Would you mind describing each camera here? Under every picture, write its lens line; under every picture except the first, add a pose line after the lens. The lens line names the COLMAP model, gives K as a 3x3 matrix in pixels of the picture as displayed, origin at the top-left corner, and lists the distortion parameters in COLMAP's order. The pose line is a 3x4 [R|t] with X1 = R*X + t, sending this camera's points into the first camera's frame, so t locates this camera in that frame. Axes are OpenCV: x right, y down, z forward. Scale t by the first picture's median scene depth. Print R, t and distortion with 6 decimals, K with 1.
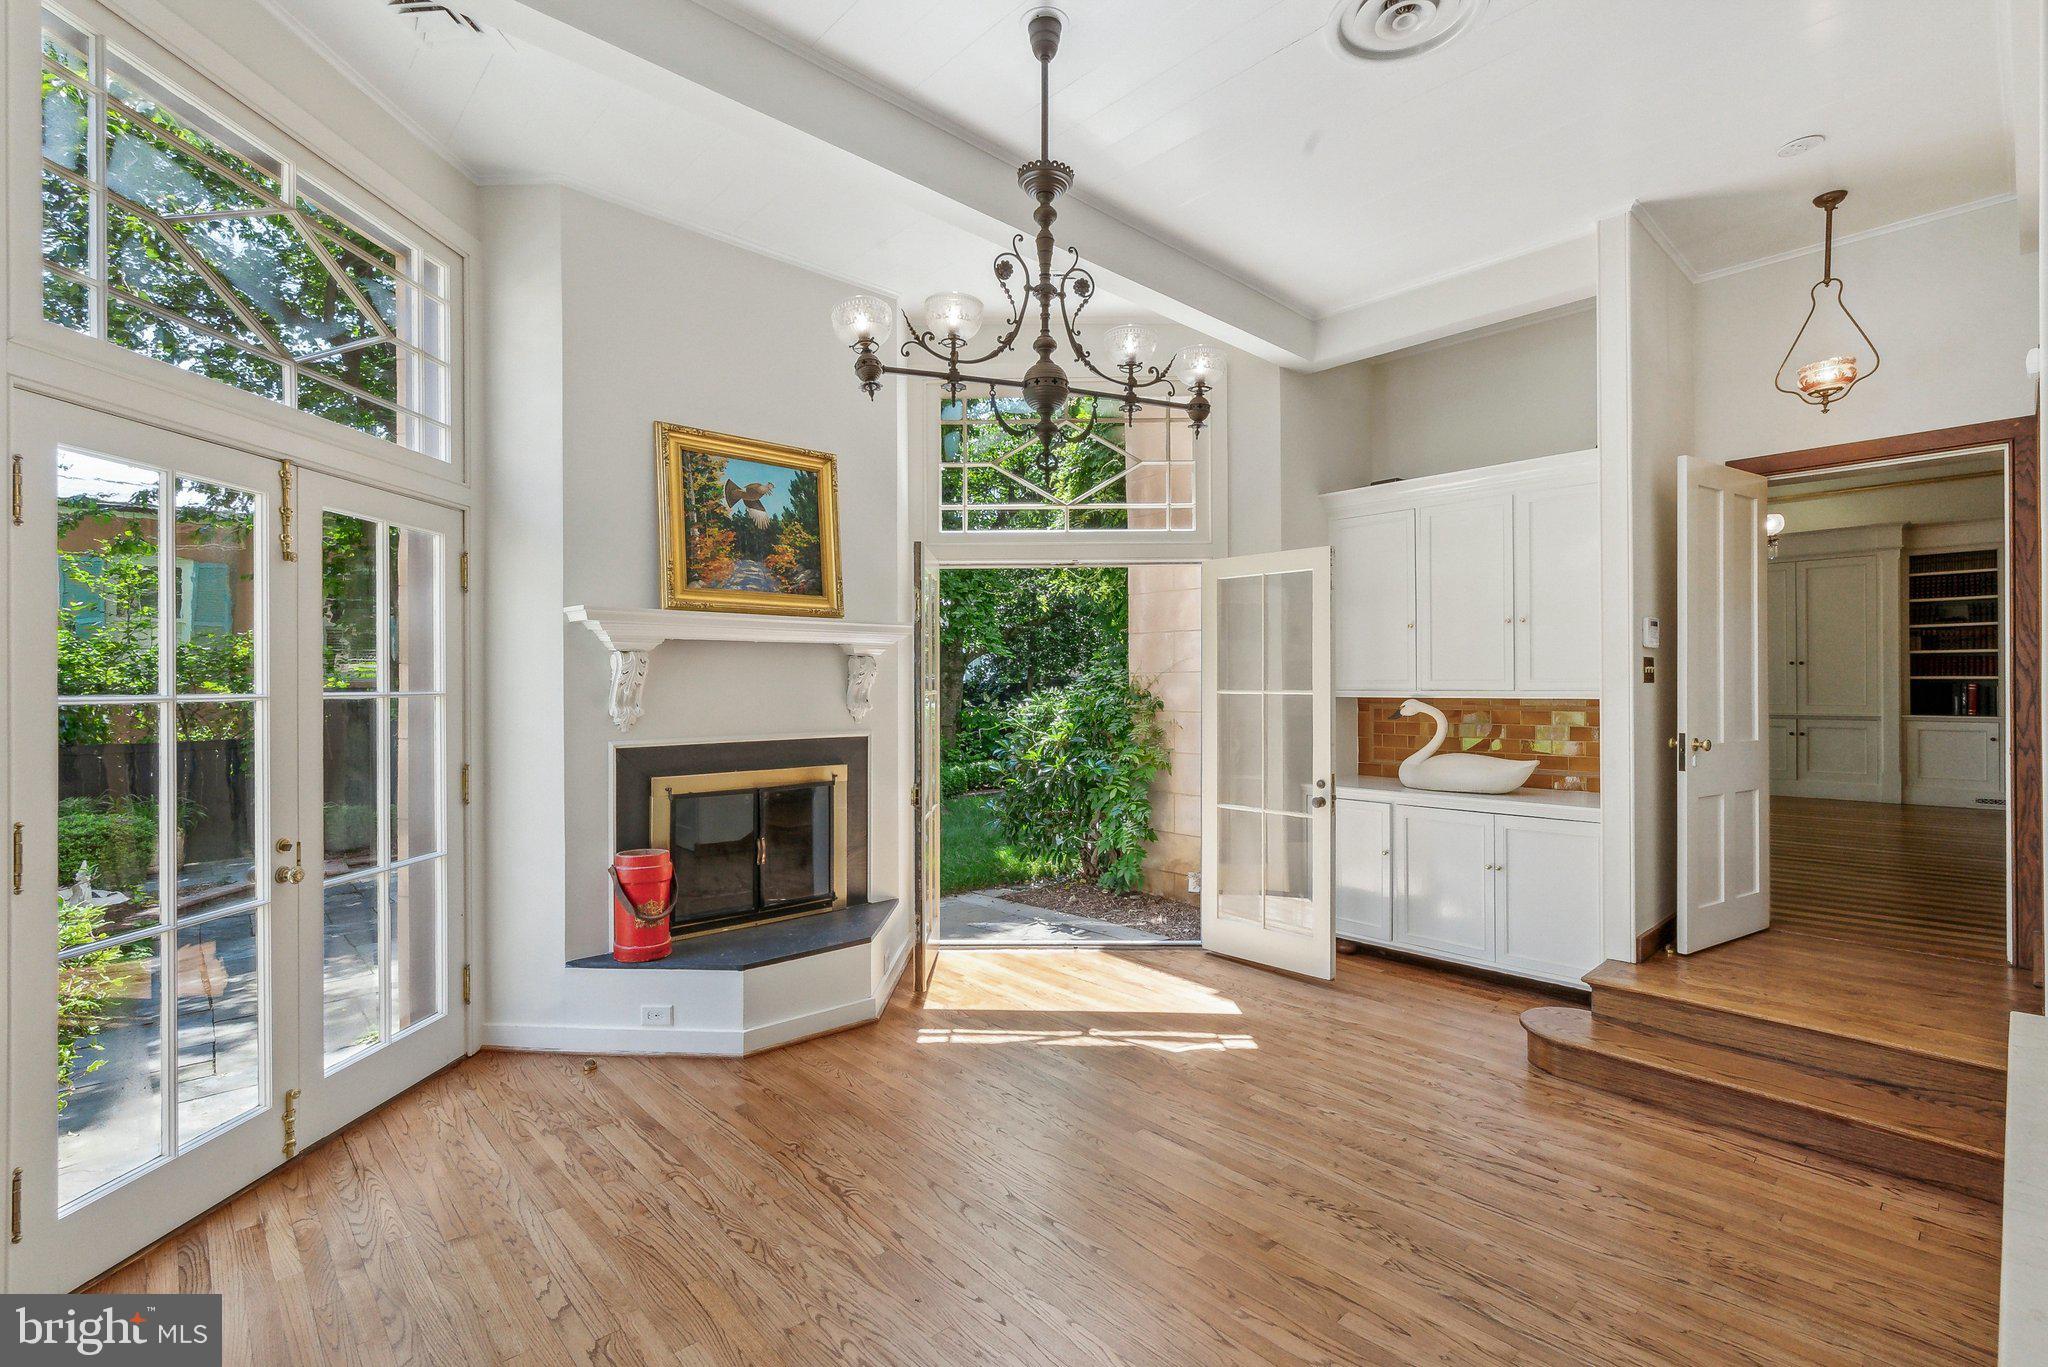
lens RADIAL K [[930.5, 0, 1024.0], [0, 930.5, 683.5], [0, 0, 1]] dist [-0.000110, 0.000281]
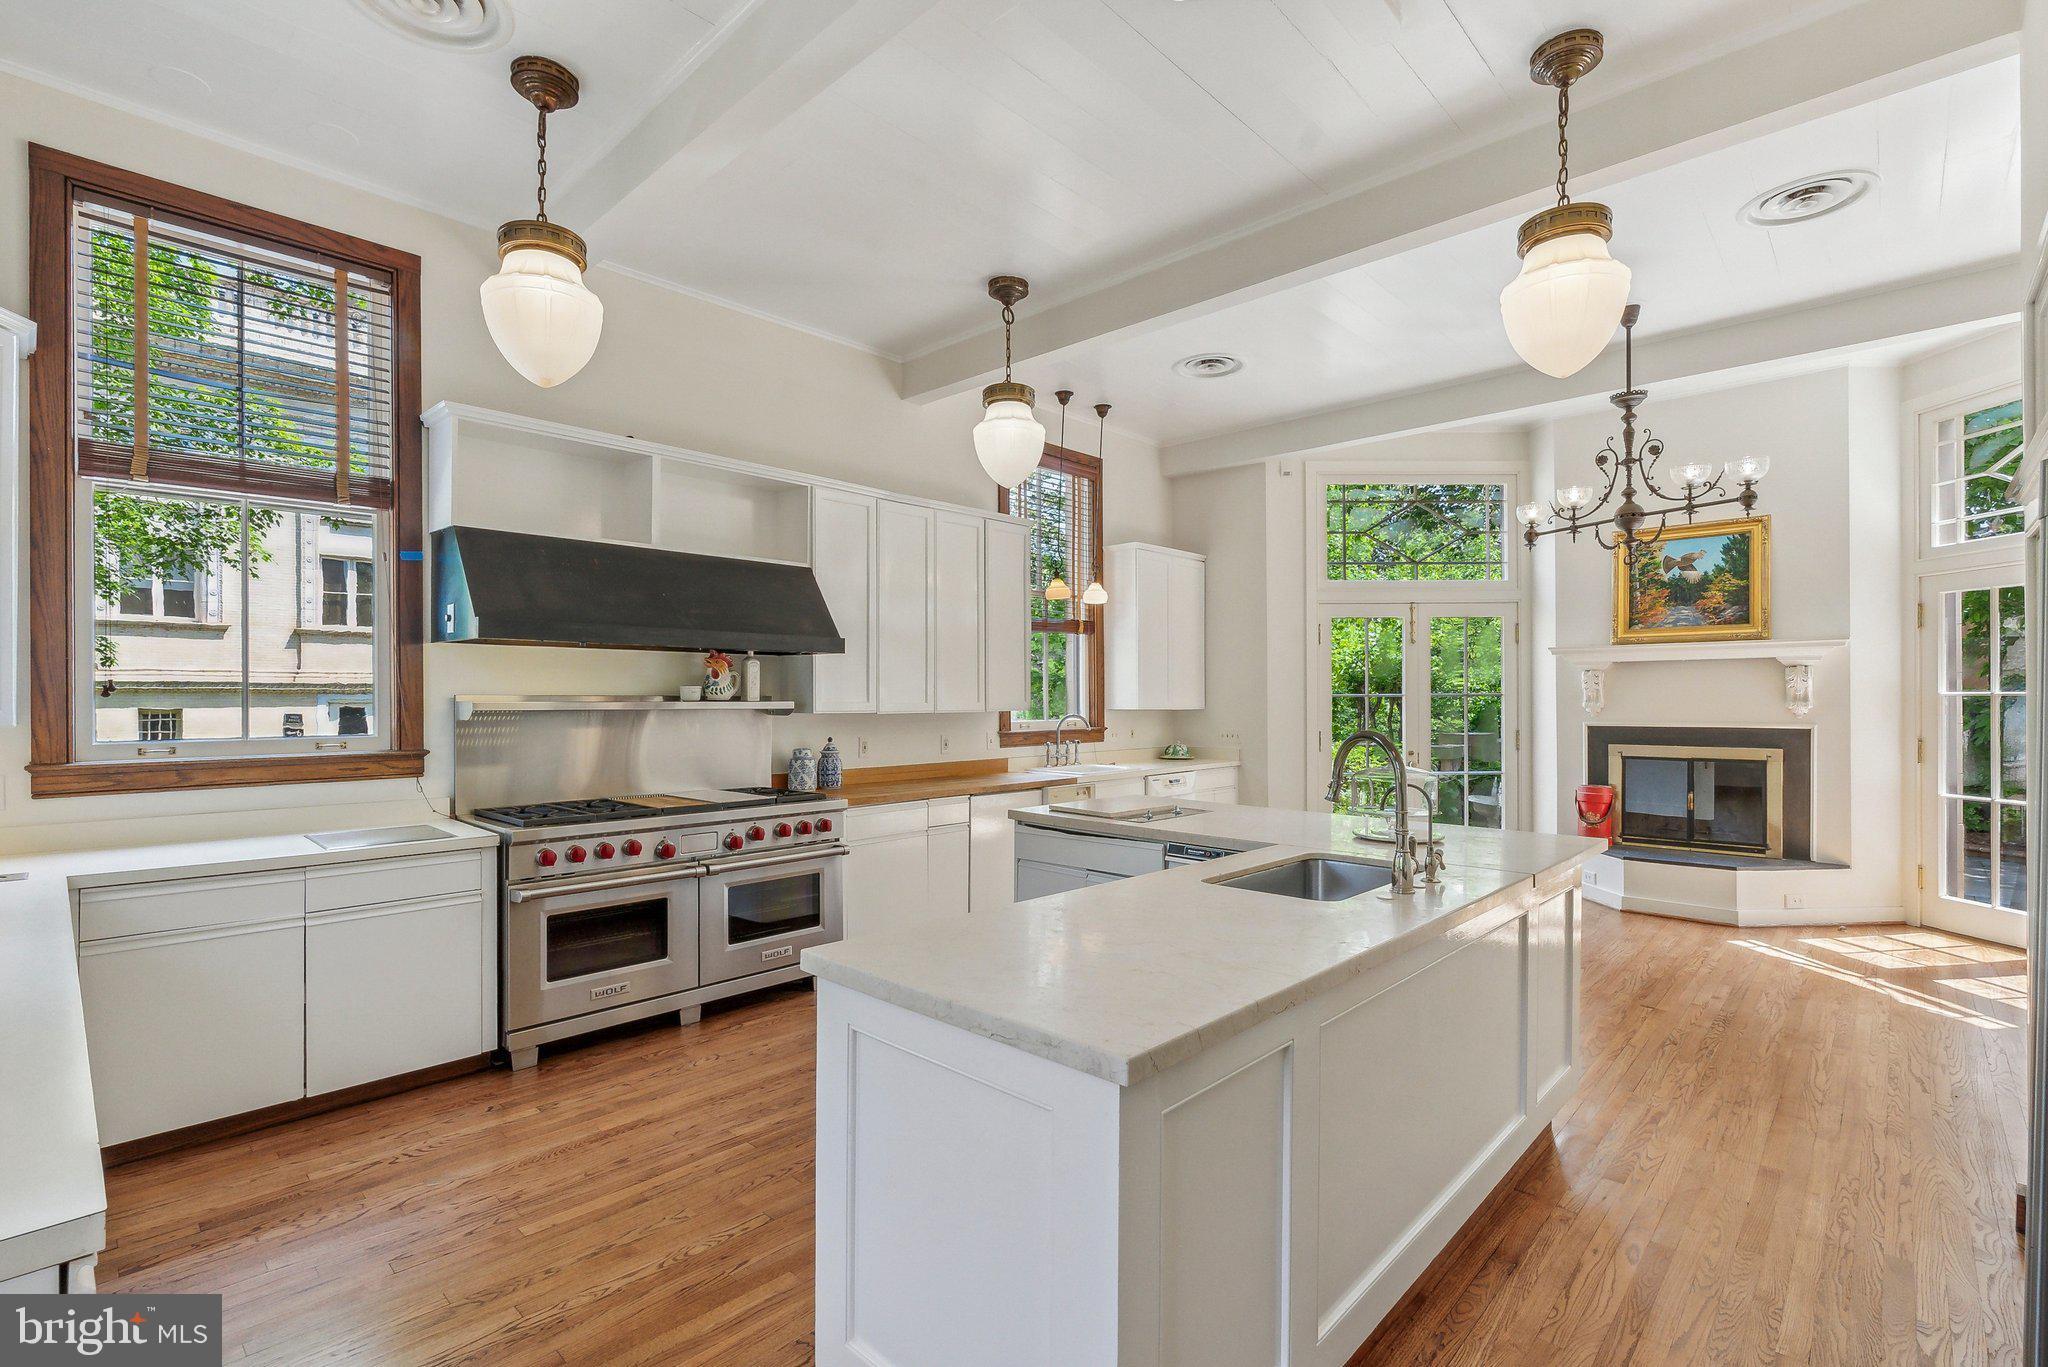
lens RADIAL K [[930.5, 0, 1024.0], [0, 930.5, 683.5], [0, 0, 1]] dist [-0.000110, 0.000281]
pose [[0.079618, -0.012996, -0.996741, 1.194214], [0.006443, 0.999901, -0.012523, 0.004447], [0.996805, -0.005425, 0.079694, -0.190438]]
